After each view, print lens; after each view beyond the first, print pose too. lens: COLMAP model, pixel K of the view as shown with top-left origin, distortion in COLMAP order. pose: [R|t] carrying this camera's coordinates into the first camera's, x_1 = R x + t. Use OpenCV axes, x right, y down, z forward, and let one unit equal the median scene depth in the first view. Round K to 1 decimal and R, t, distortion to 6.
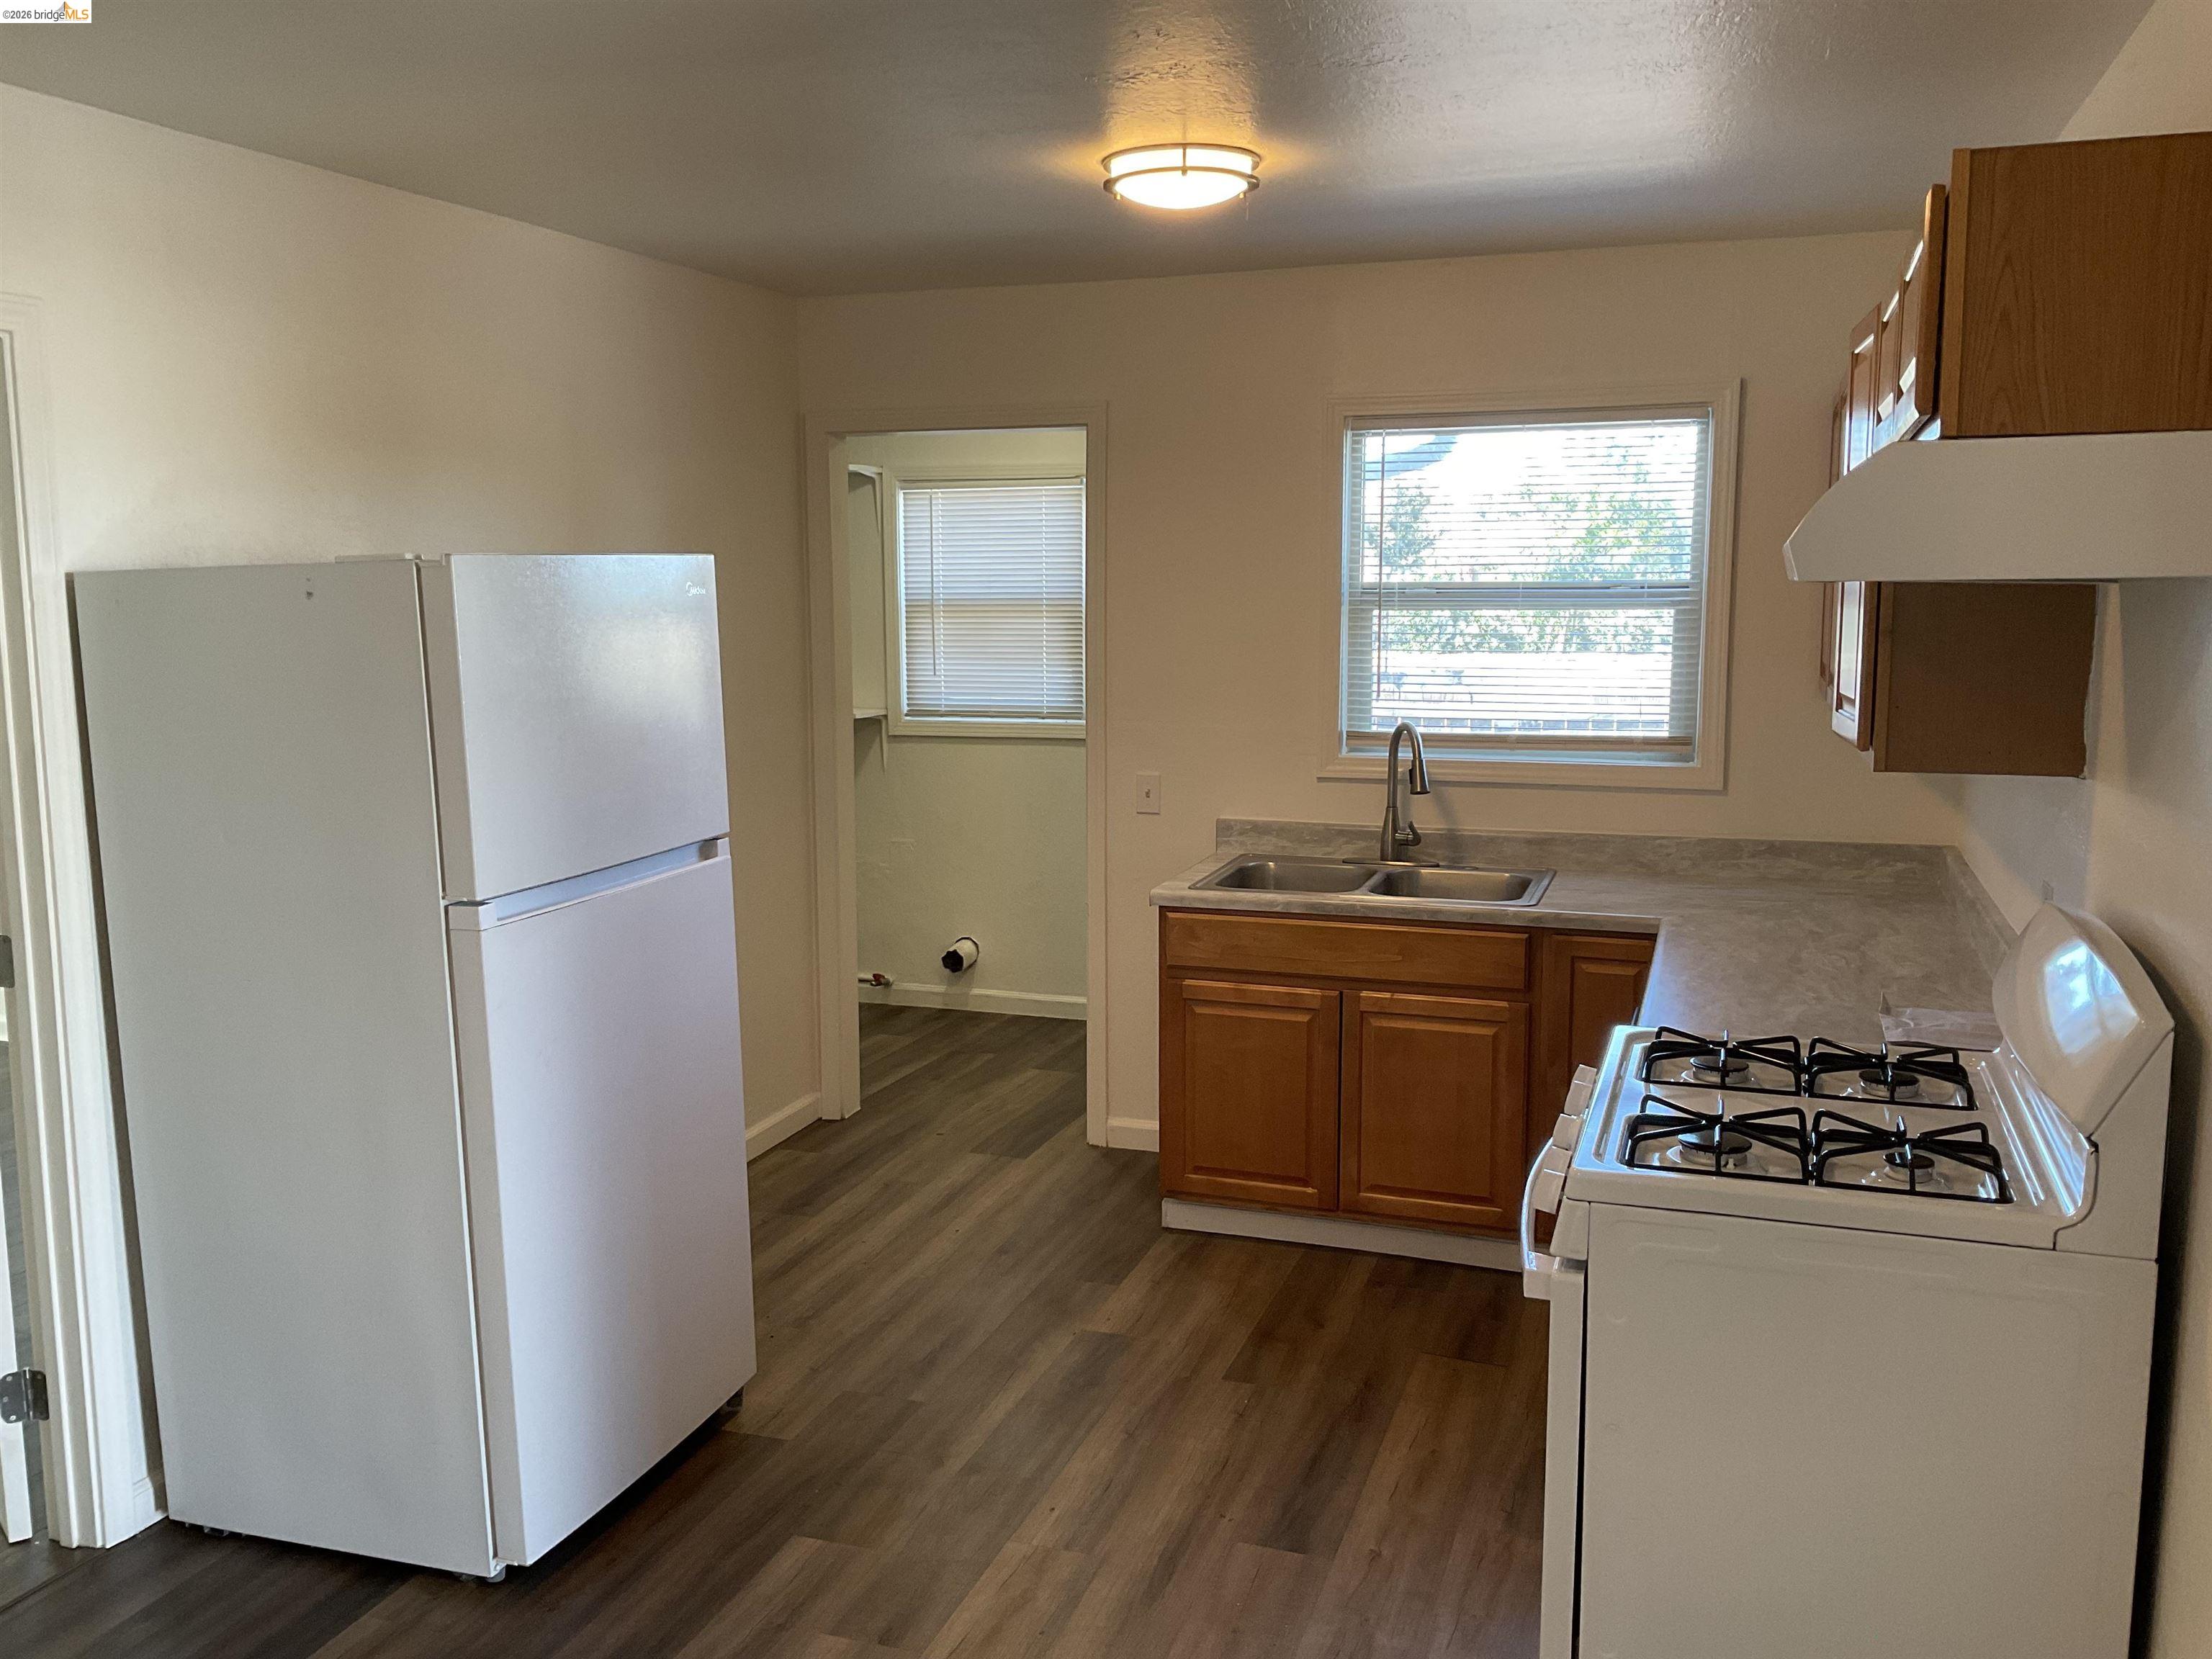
lens RADIAL K [[1830.7, 0, 1114.5], [0, 1830.7, 848.2], [0, 0, 1]] dist [0.052294, -0.100870]
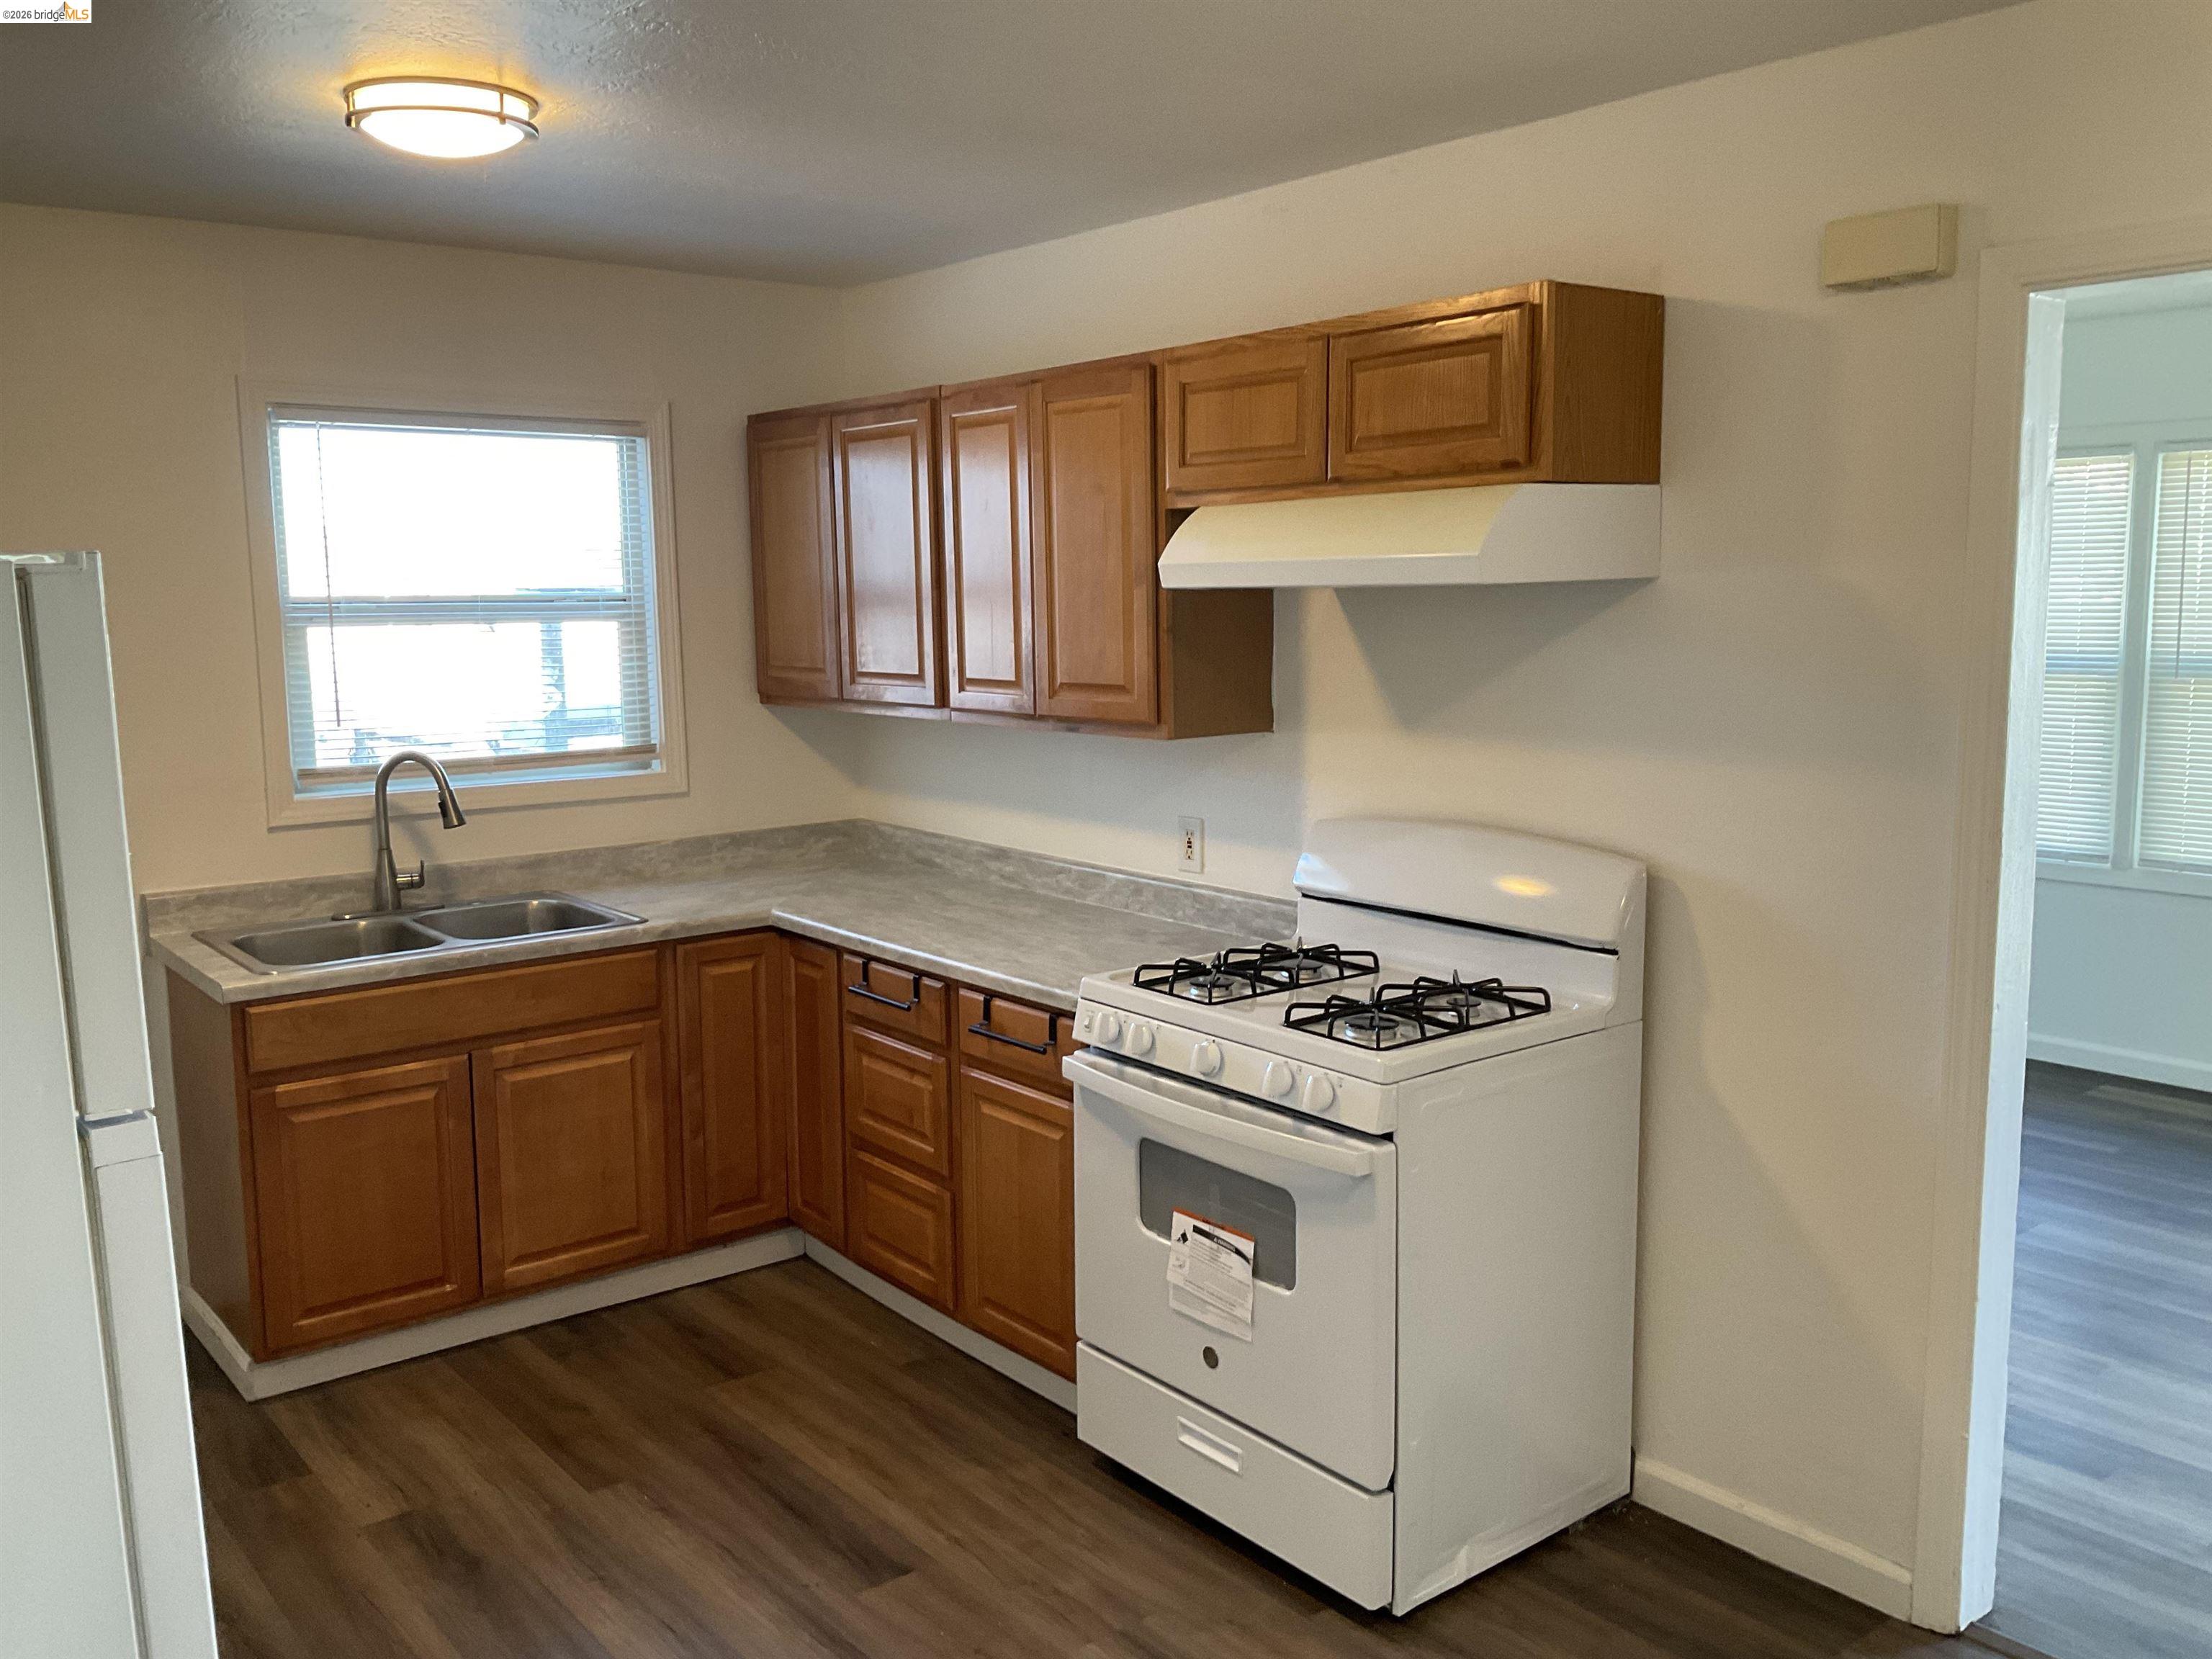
lens RADIAL K [[1830.7, 0, 1120.0], [0, 1830.7, 822.6], [0, 0, 1]] dist [0.052294, -0.100870]
pose [[0.520898, -0.113894, 0.845986, -0.444980], [0.130338, 0.990050, 0.053035, -0.038479], [-0.843609, 0.082638, 0.530560, 0.241971]]
